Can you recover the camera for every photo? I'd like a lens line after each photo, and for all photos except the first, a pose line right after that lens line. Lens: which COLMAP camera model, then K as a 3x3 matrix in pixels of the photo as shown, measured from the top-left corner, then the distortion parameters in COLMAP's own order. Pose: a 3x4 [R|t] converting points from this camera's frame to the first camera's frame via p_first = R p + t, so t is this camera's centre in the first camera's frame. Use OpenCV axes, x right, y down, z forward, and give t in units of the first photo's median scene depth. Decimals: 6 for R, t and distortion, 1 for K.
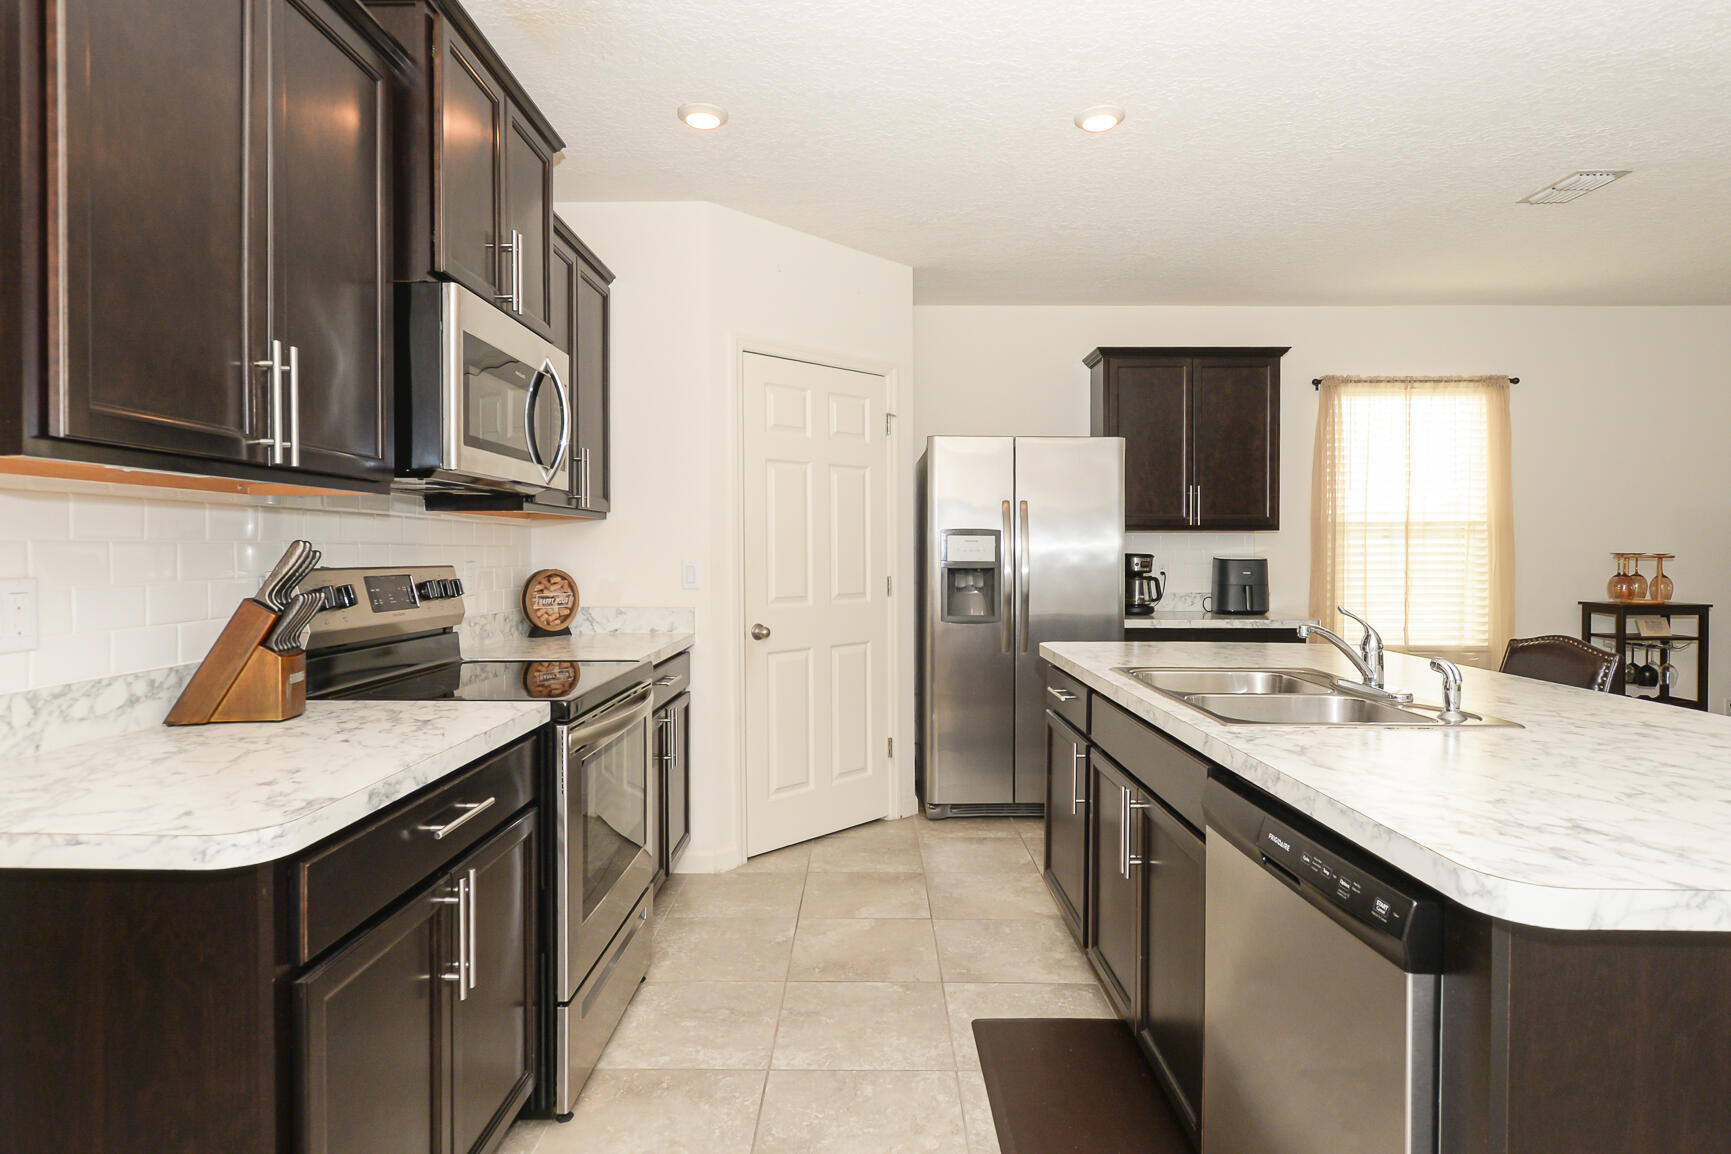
lens RADIAL K [[928.2, 0, 864.6], [0, 928.2, 556.0], [0, 0, 1]] dist [-0.012650, 0.003019]
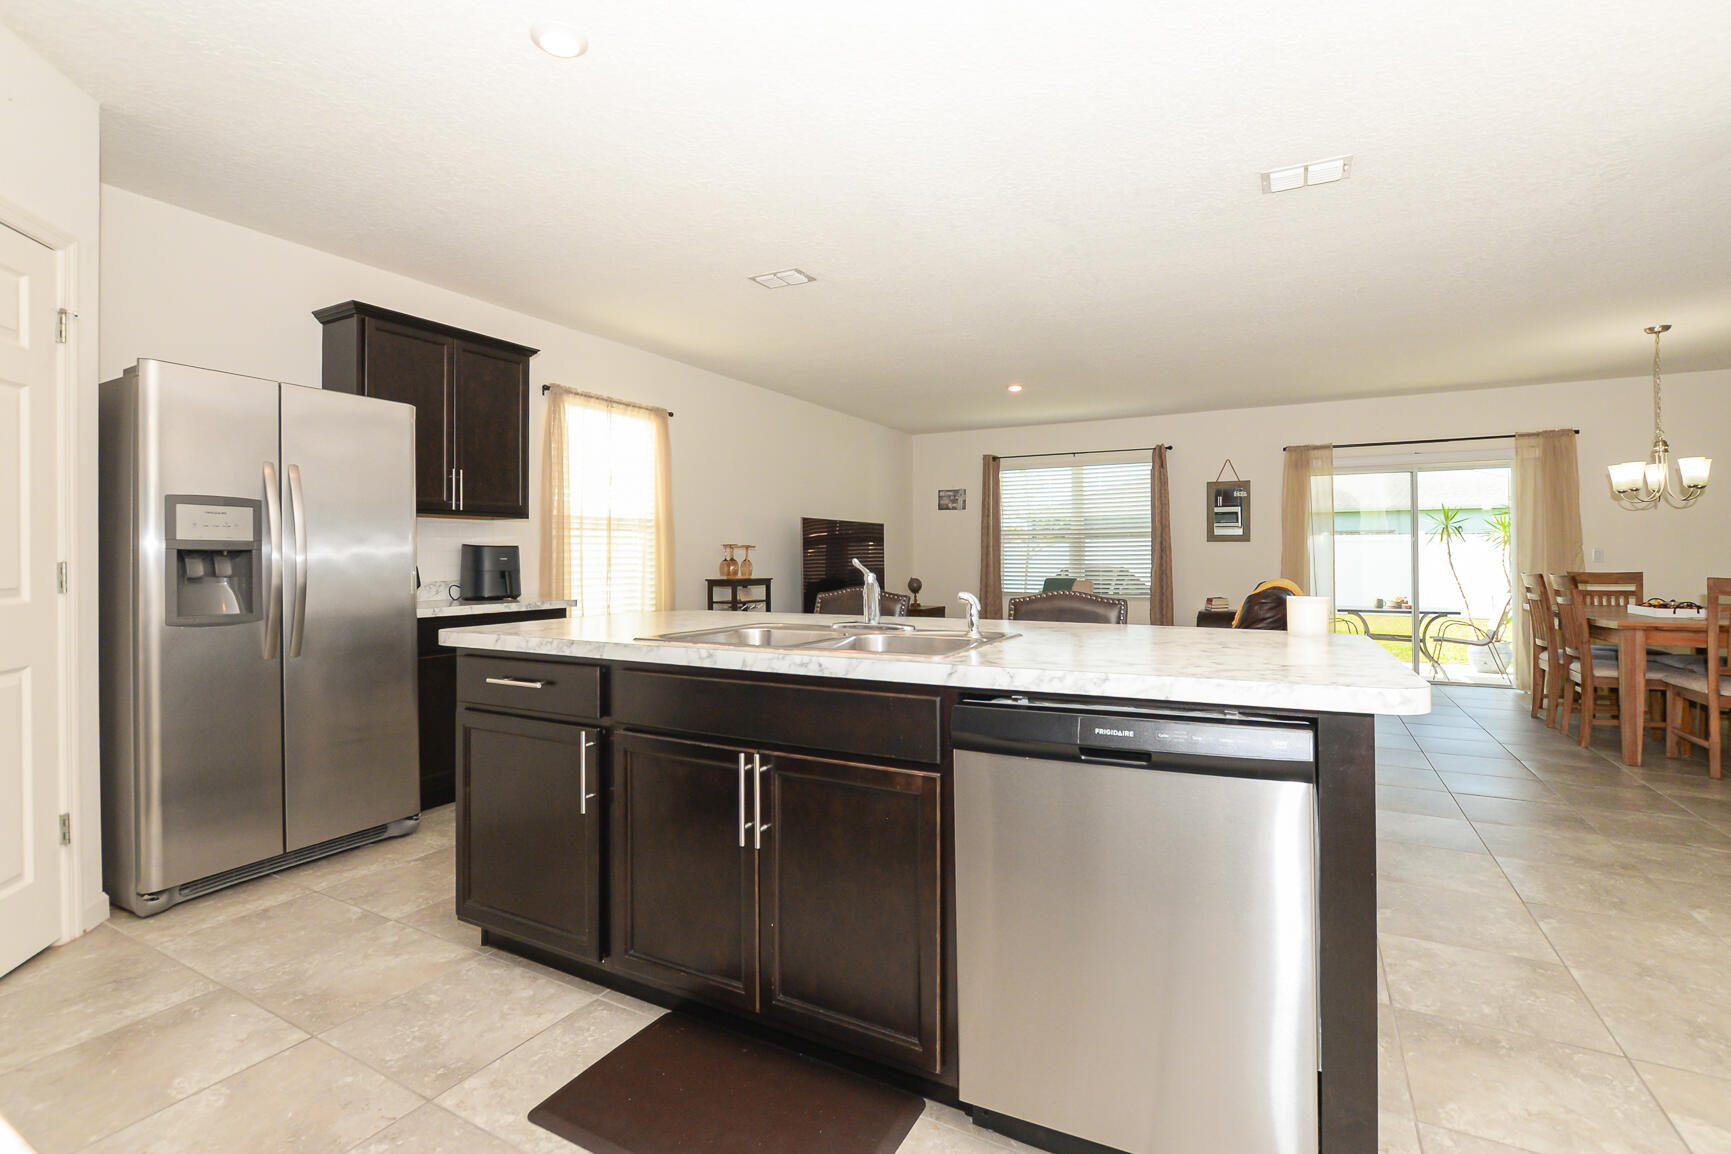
lens RADIAL K [[785.4, 0, 872.6], [0, 785.4, 551.8], [0, 0, 1]] dist [-0.013874, 0.001361]
pose [[0.471030, 0.003228, 0.882111, -0.187405], [0.012228, 0.999873, -0.010189, 0.027985], [-0.882032, 0.015586, 0.470931, 0.262182]]
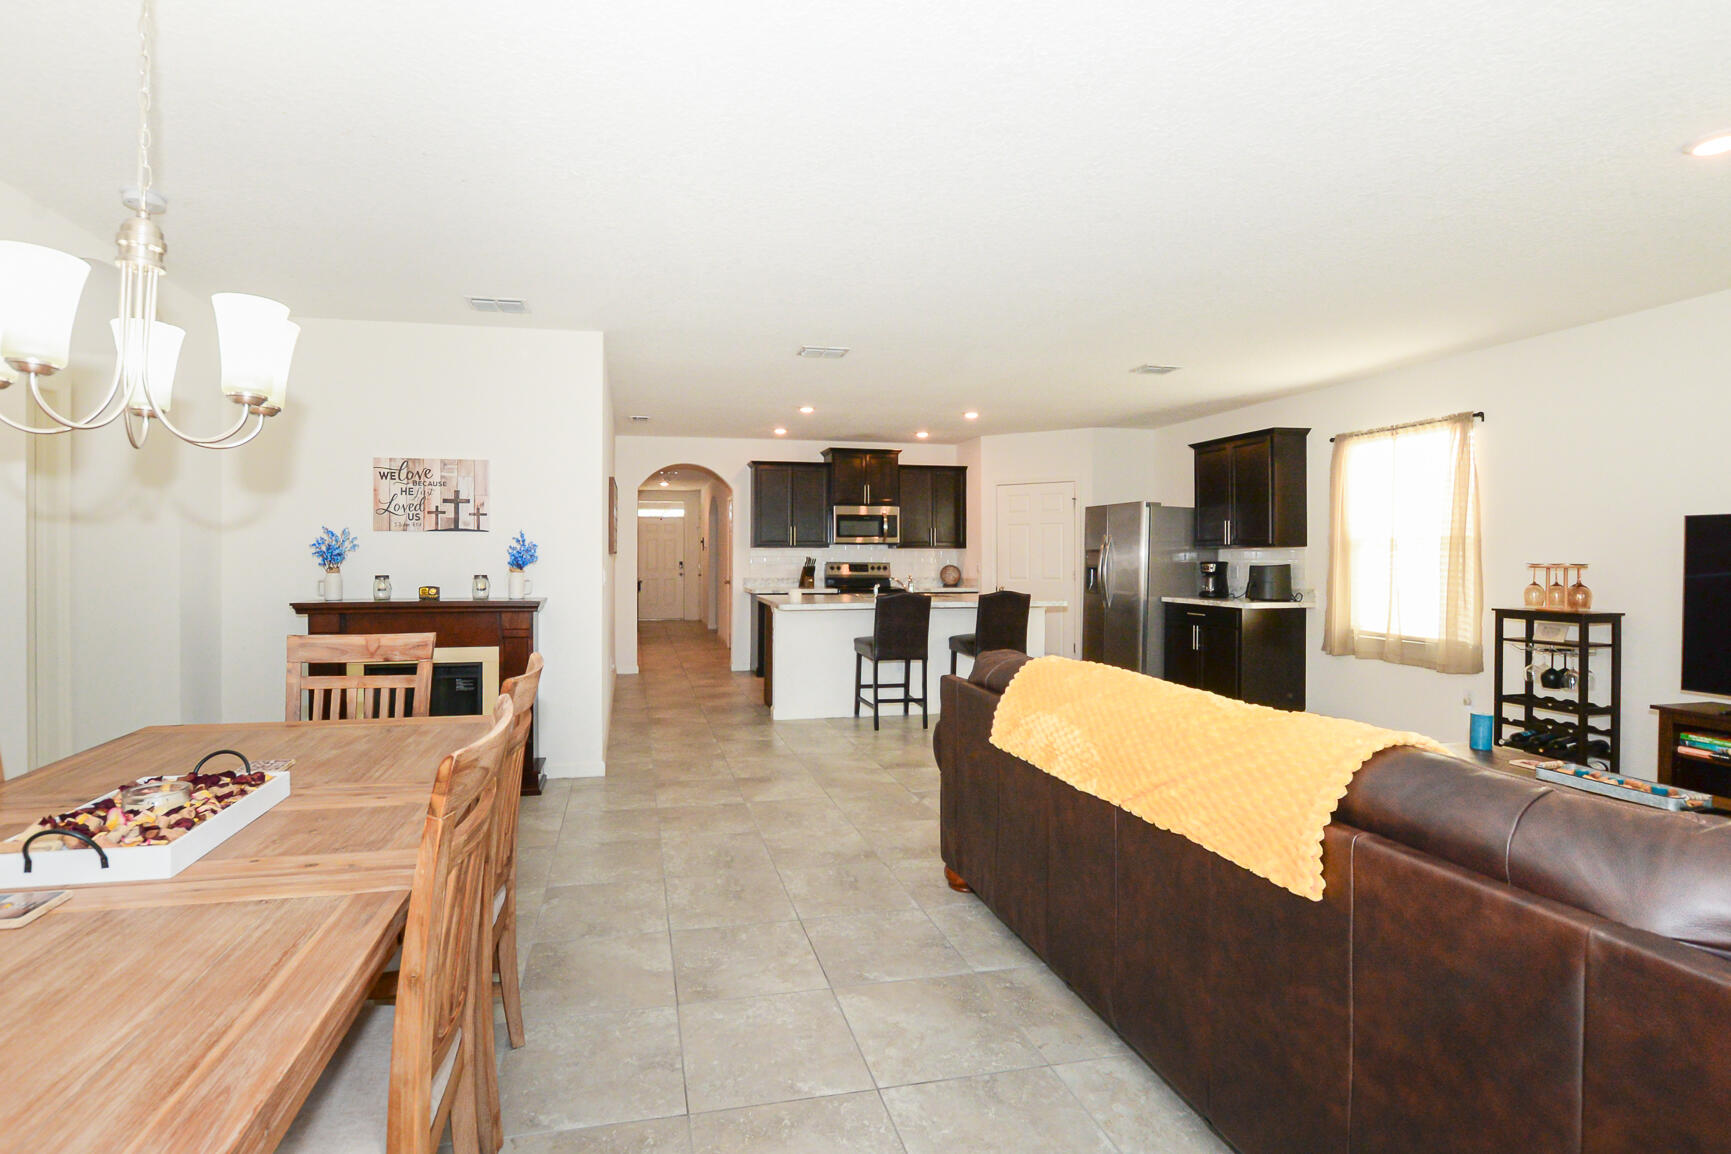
lens RADIAL K [[785.4, 0, 785.9], [0, 785.4, 550.8], [0, 0, 1]] dist [-0.013874, 0.001361]
pose [[0.199005, -0.008603, -0.979961, 1.803843], [-0.009430, 0.999898, -0.010693, 0.000614], [0.979953, 0.011369, 0.198904, -0.054148]]
